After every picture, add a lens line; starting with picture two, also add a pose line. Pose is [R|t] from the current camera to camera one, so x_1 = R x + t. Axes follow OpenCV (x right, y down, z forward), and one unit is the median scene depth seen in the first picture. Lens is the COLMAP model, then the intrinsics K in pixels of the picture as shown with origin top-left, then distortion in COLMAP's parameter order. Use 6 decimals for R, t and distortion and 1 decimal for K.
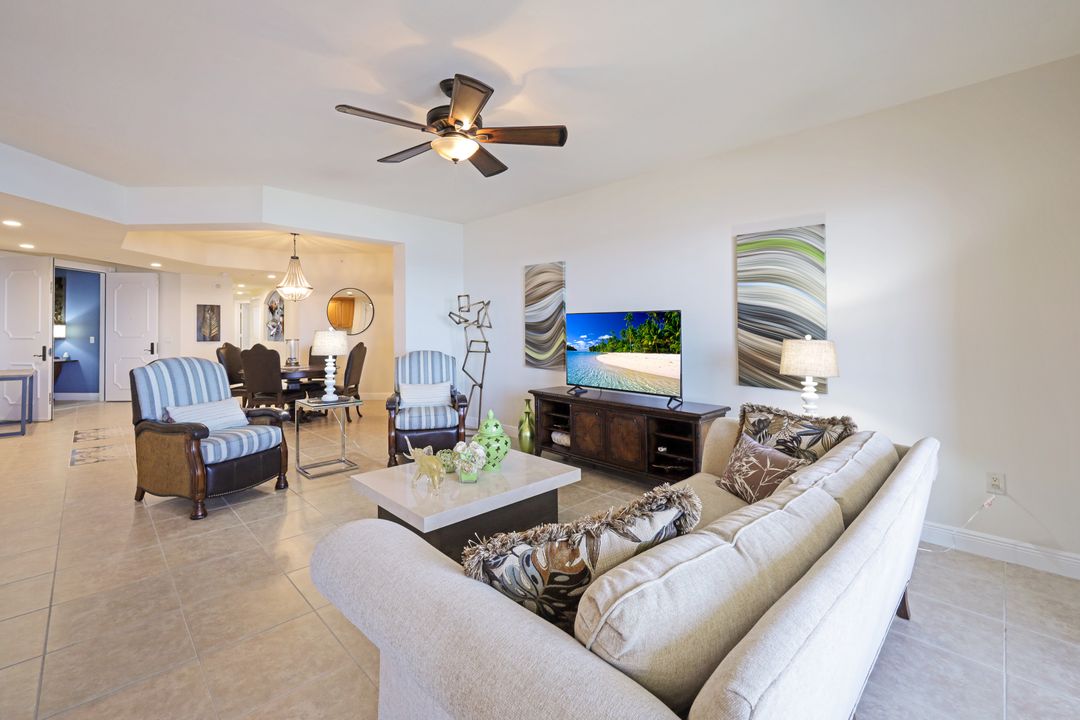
lens RADIAL K [[449.7, 0, 522.7], [0, 449.7, 322.7], [0, 0, 1]] dist [-0.003749, 0.000403]
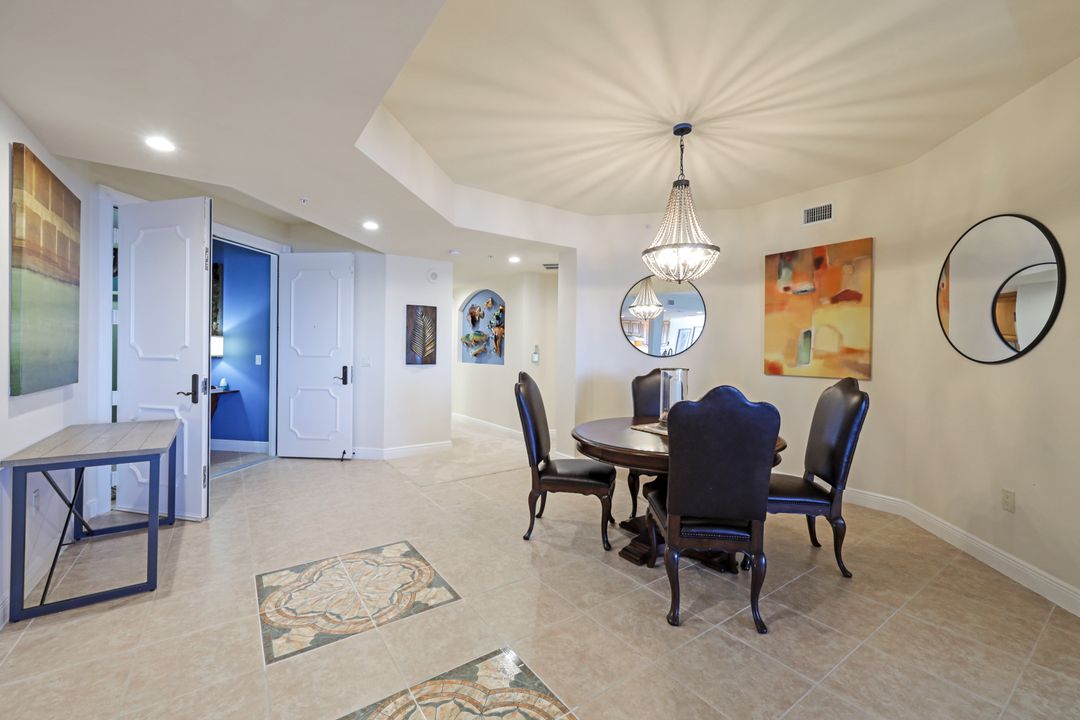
lens RADIAL K [[449.7, 0, 527.9], [0, 449.7, 346.4], [0, 0, 1]] dist [-0.003749, 0.000403]
pose [[0.983294, 0.009323, -0.181783, -0.666256], [-0.007439, 0.999911, 0.011043, 0.012906], [0.181870, -0.009507, 0.983277, 0.626568]]
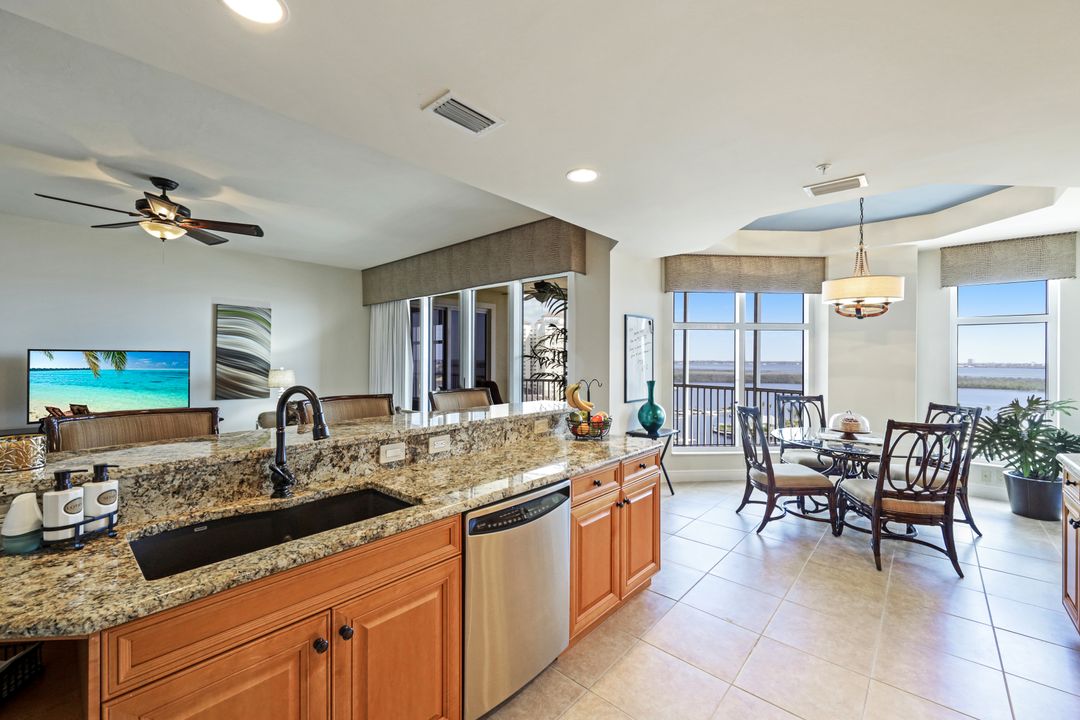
lens RADIAL K [[437.5, 0, 537.5], [0, 437.5, 360.1], [0, 0, 1]] dist [-0.004848, -0.000027]
pose [[-0.067258, -0.001583, 0.997734, -0.685128], [-0.022450, 0.999748, 0.000073, -0.015083], [-0.997483, -0.022395, -0.067276, -0.004466]]
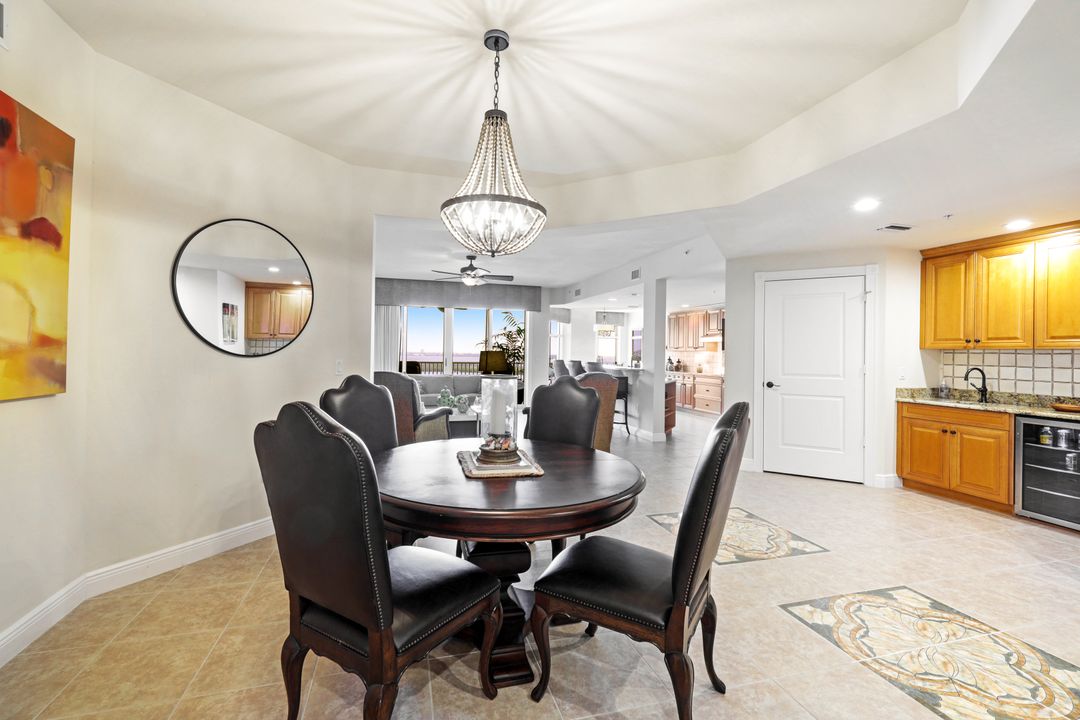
lens RADIAL K [[449.7, 0, 520.5], [0, 449.7, 352.5], [0, 0, 1]] dist [-0.003749, 0.000403]
pose [[-0.865464, -0.012504, 0.500816, -0.789290], [-0.023846, 0.999584, -0.016251, 0.028524], [-0.500404, -0.026007, -0.865401, 1.448600]]
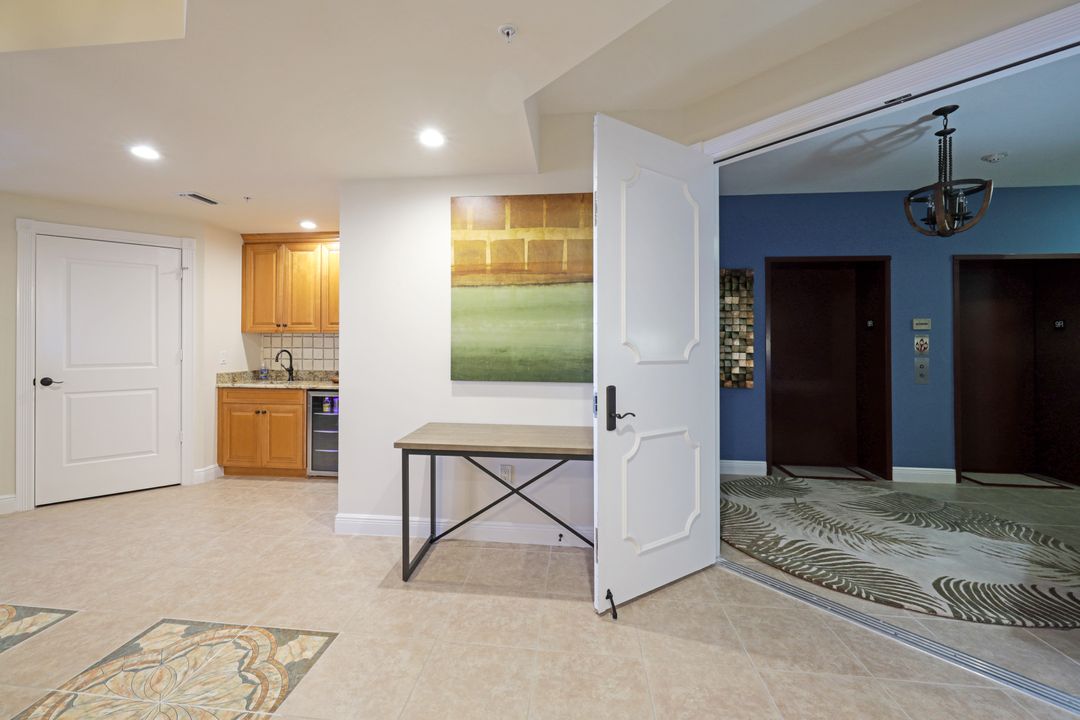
lens RADIAL K [[449.7, 0, 530.0], [0, 449.7, 335.8], [0, 0, 1]] dist [-0.003749, 0.000403]
pose [[-0.772560, -0.012493, -0.634819, -0.890573], [0.008464, 0.999515, -0.029970, 0.026772], [0.634885, -0.028526, -0.772079, 1.348930]]
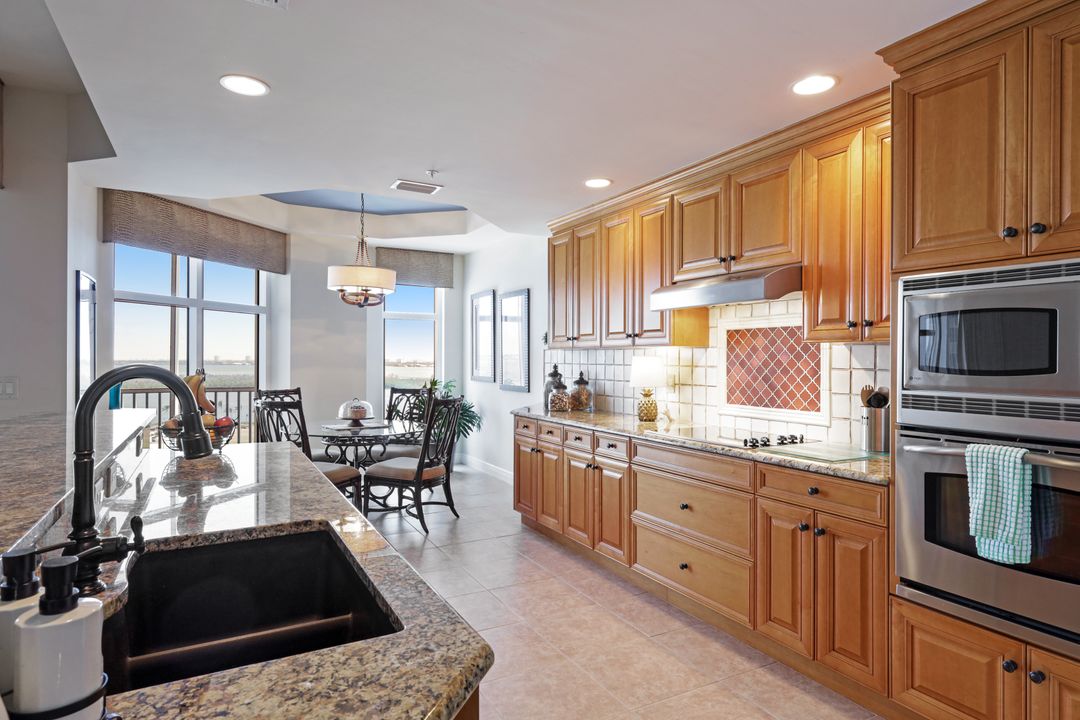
lens RADIAL K [[605.4, 0, 538.5], [0, 605.4, 358.3], [0, 0, 1]] dist [-0.001369, -0.000660]
pose [[-0.959127, -0.000055, 0.282978, -0.591493], [-0.005183, 0.999836, -0.017371, 0.003848], [-0.282930, -0.018128, -0.958969, 0.262831]]
